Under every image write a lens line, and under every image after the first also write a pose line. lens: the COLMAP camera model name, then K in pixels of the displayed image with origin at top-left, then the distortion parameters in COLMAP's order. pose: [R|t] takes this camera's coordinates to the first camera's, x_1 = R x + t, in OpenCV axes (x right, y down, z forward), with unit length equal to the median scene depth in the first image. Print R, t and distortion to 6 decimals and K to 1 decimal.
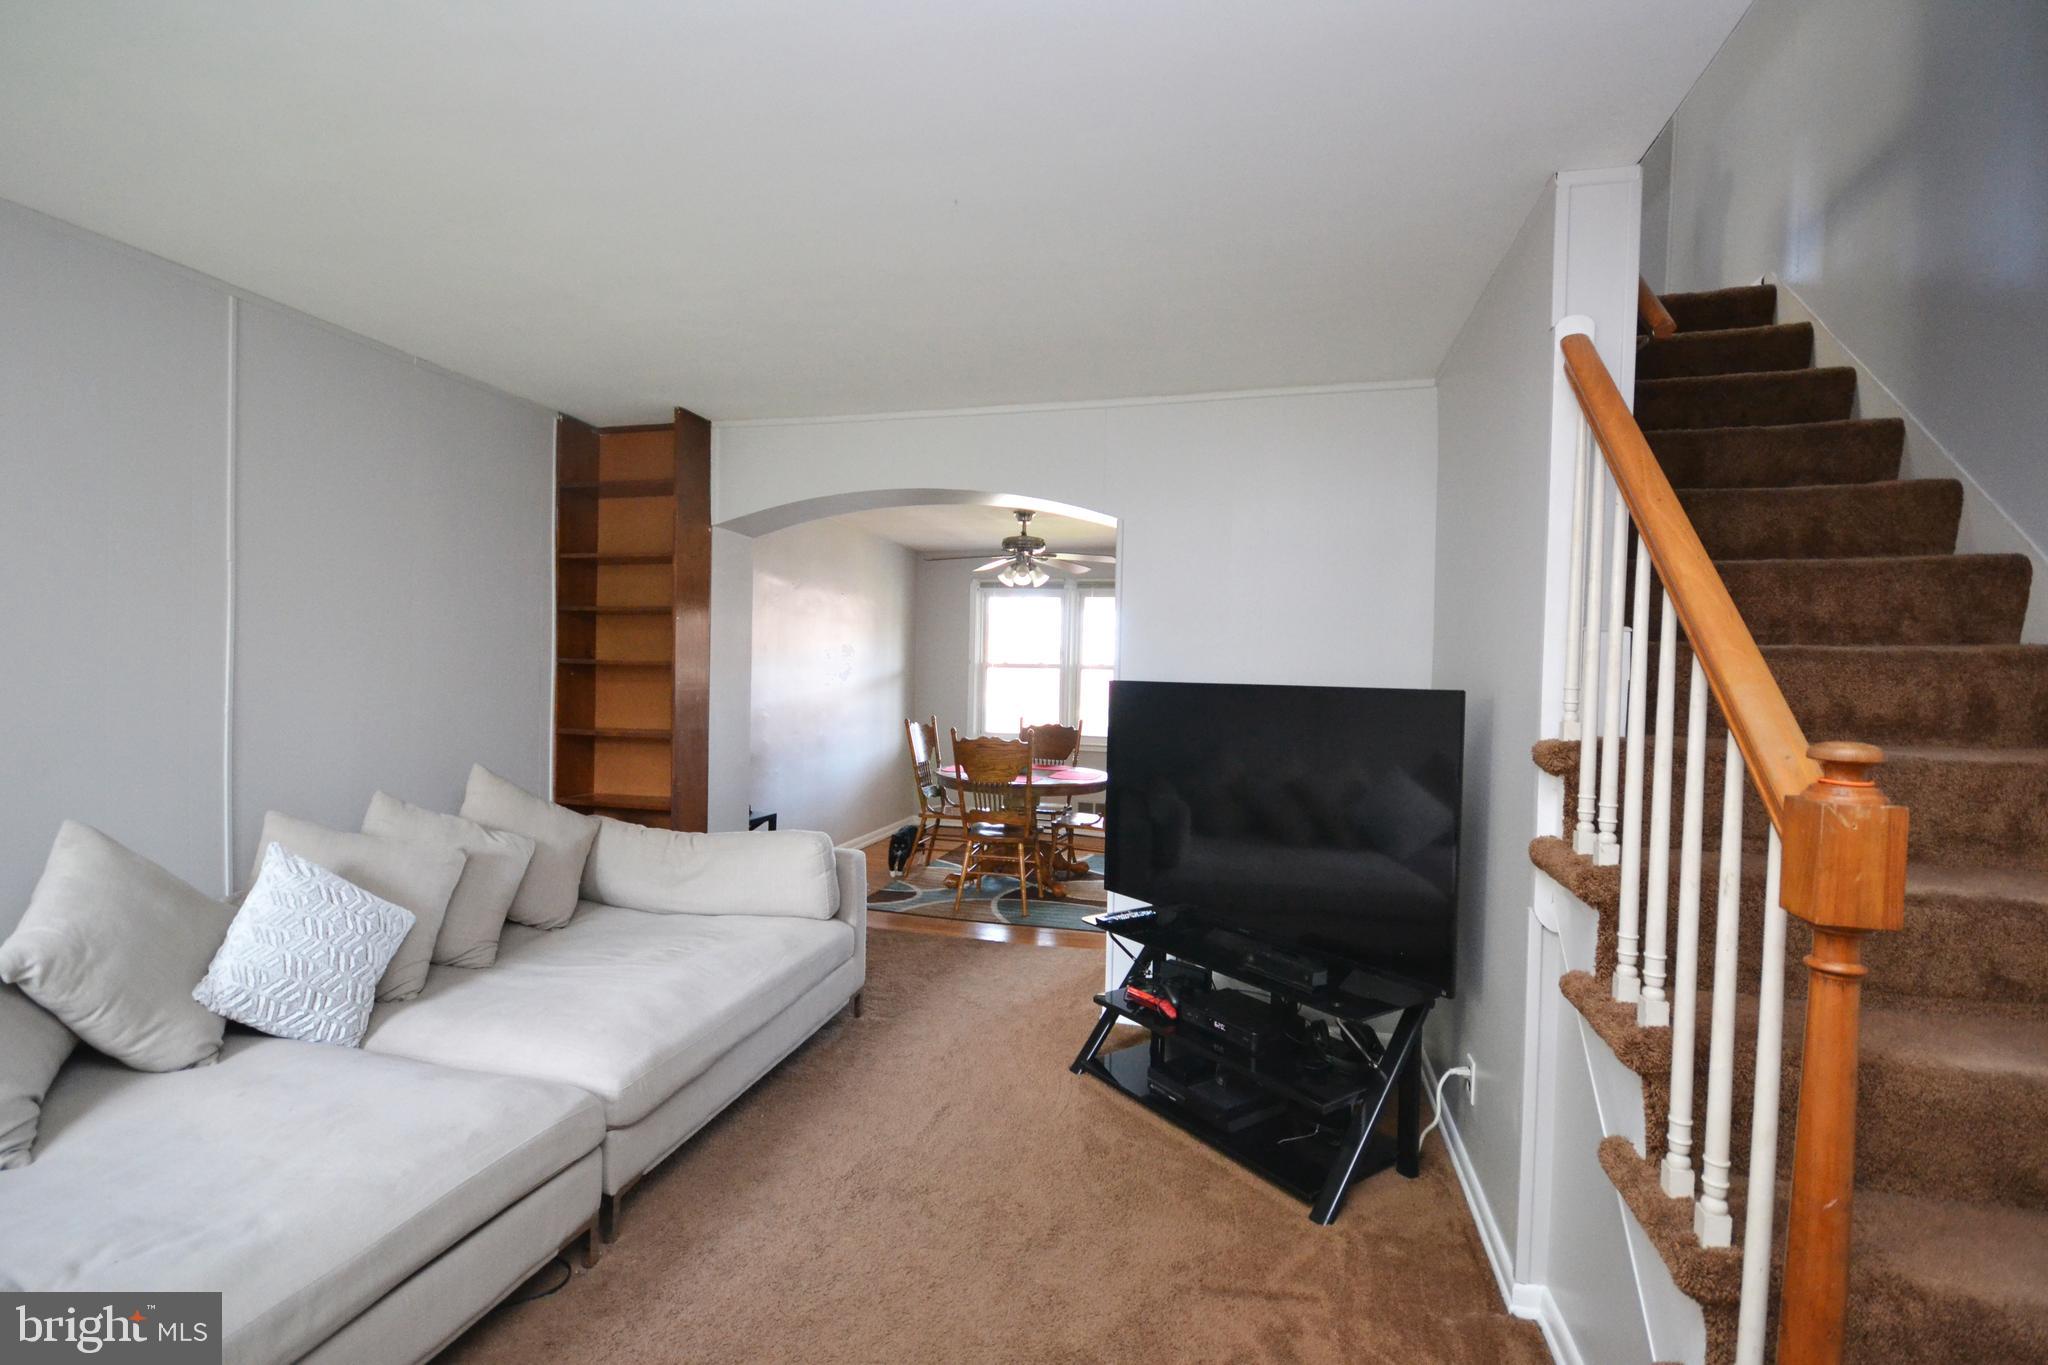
lens RADIAL K [[910.2, 0, 1019.5], [0, 910.2, 696.9], [0, 0, 1]] dist [0.000787, -0.005177]
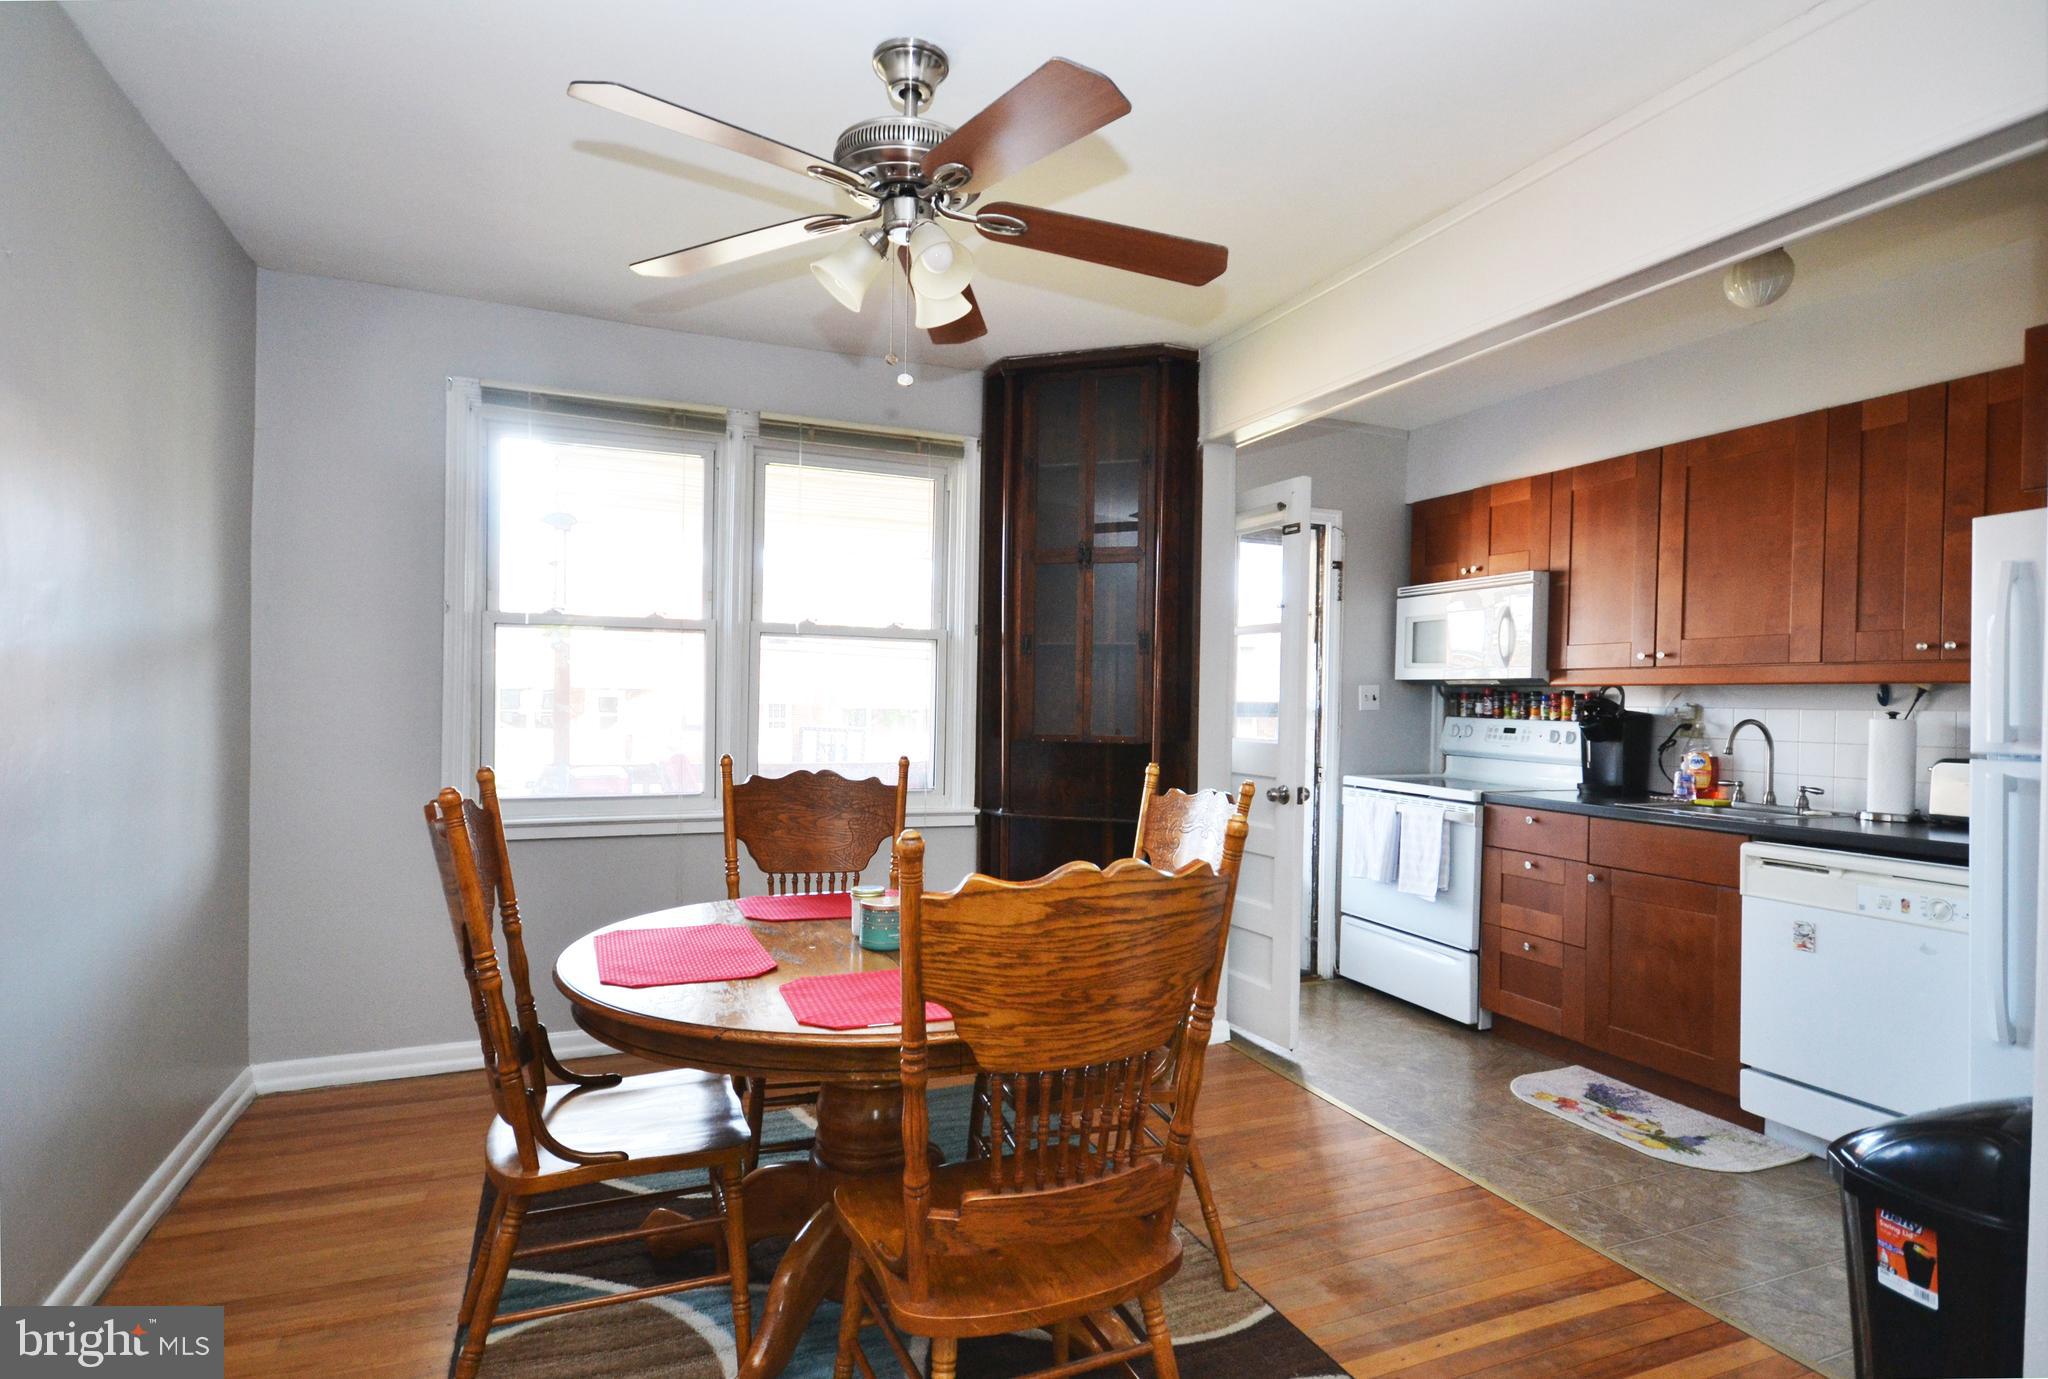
lens RADIAL K [[1077.9, 0, 1033.7], [0, 1077.9, 702.7], [0, 0, 1]] dist [0.013279, 0.000588]
pose [[0.792998, -0.009964, 0.609143, -0.176127], [0.017548, 0.999825, -0.006490, 0.007749], [-0.608972, 0.015836, 0.793034, 0.704028]]
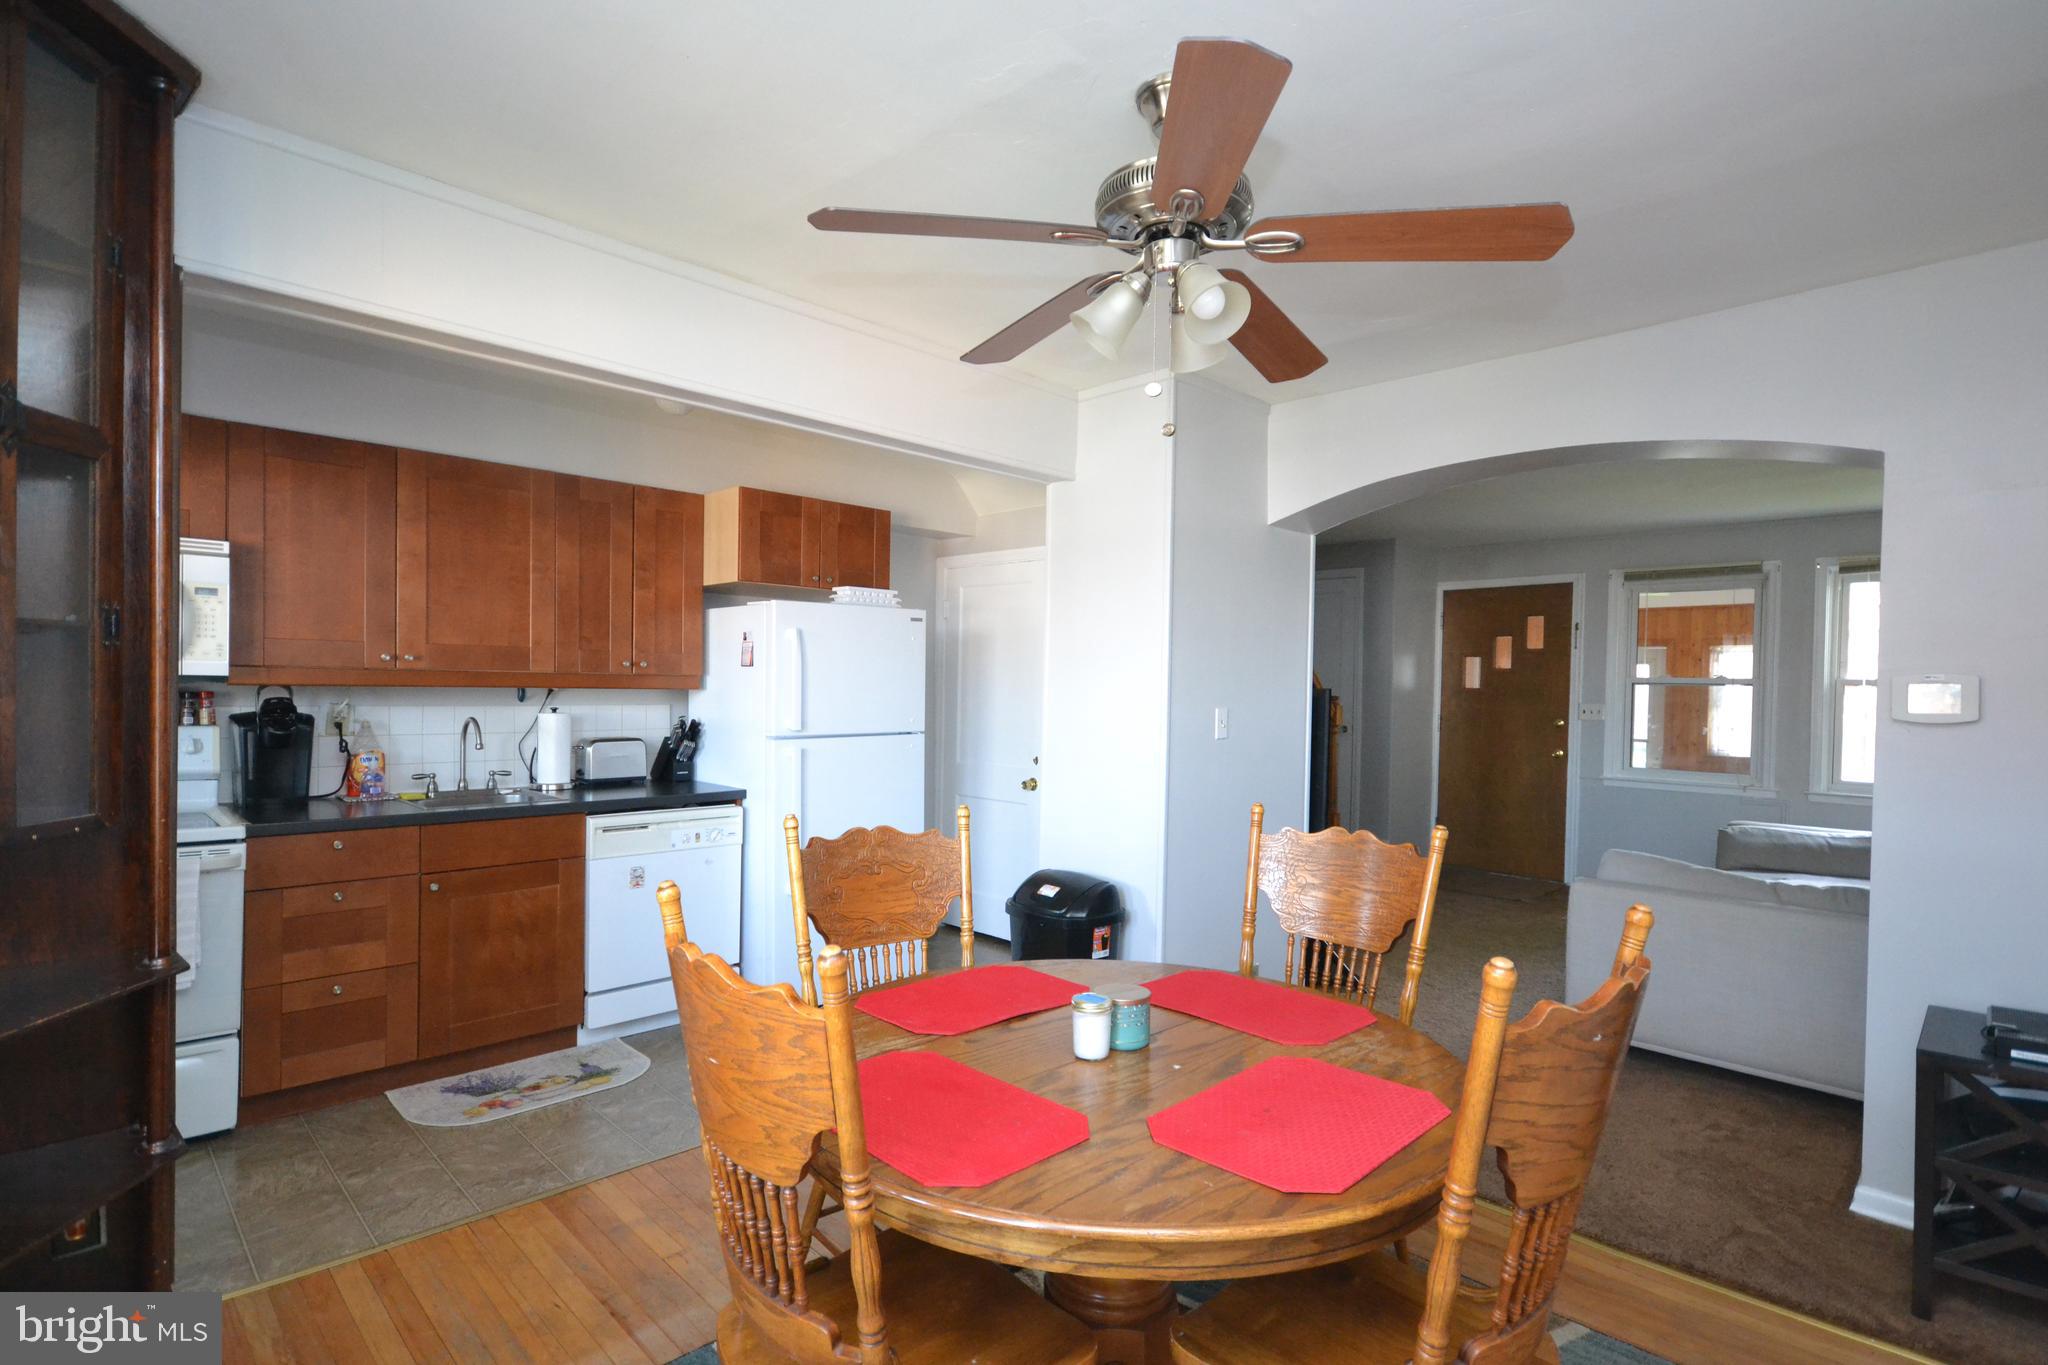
lens RADIAL K [[1012.6, 0, 1013.5], [0, 1012.6, 695.1], [0, 0, 1]] dist [-0.001509, 0.011914]
pose [[-0.859331, -0.044262, 0.509500, -0.114894], [-0.023980, 0.998639, 0.046309, -0.031142], [-0.510857, 0.027577, -0.859224, 1.304716]]
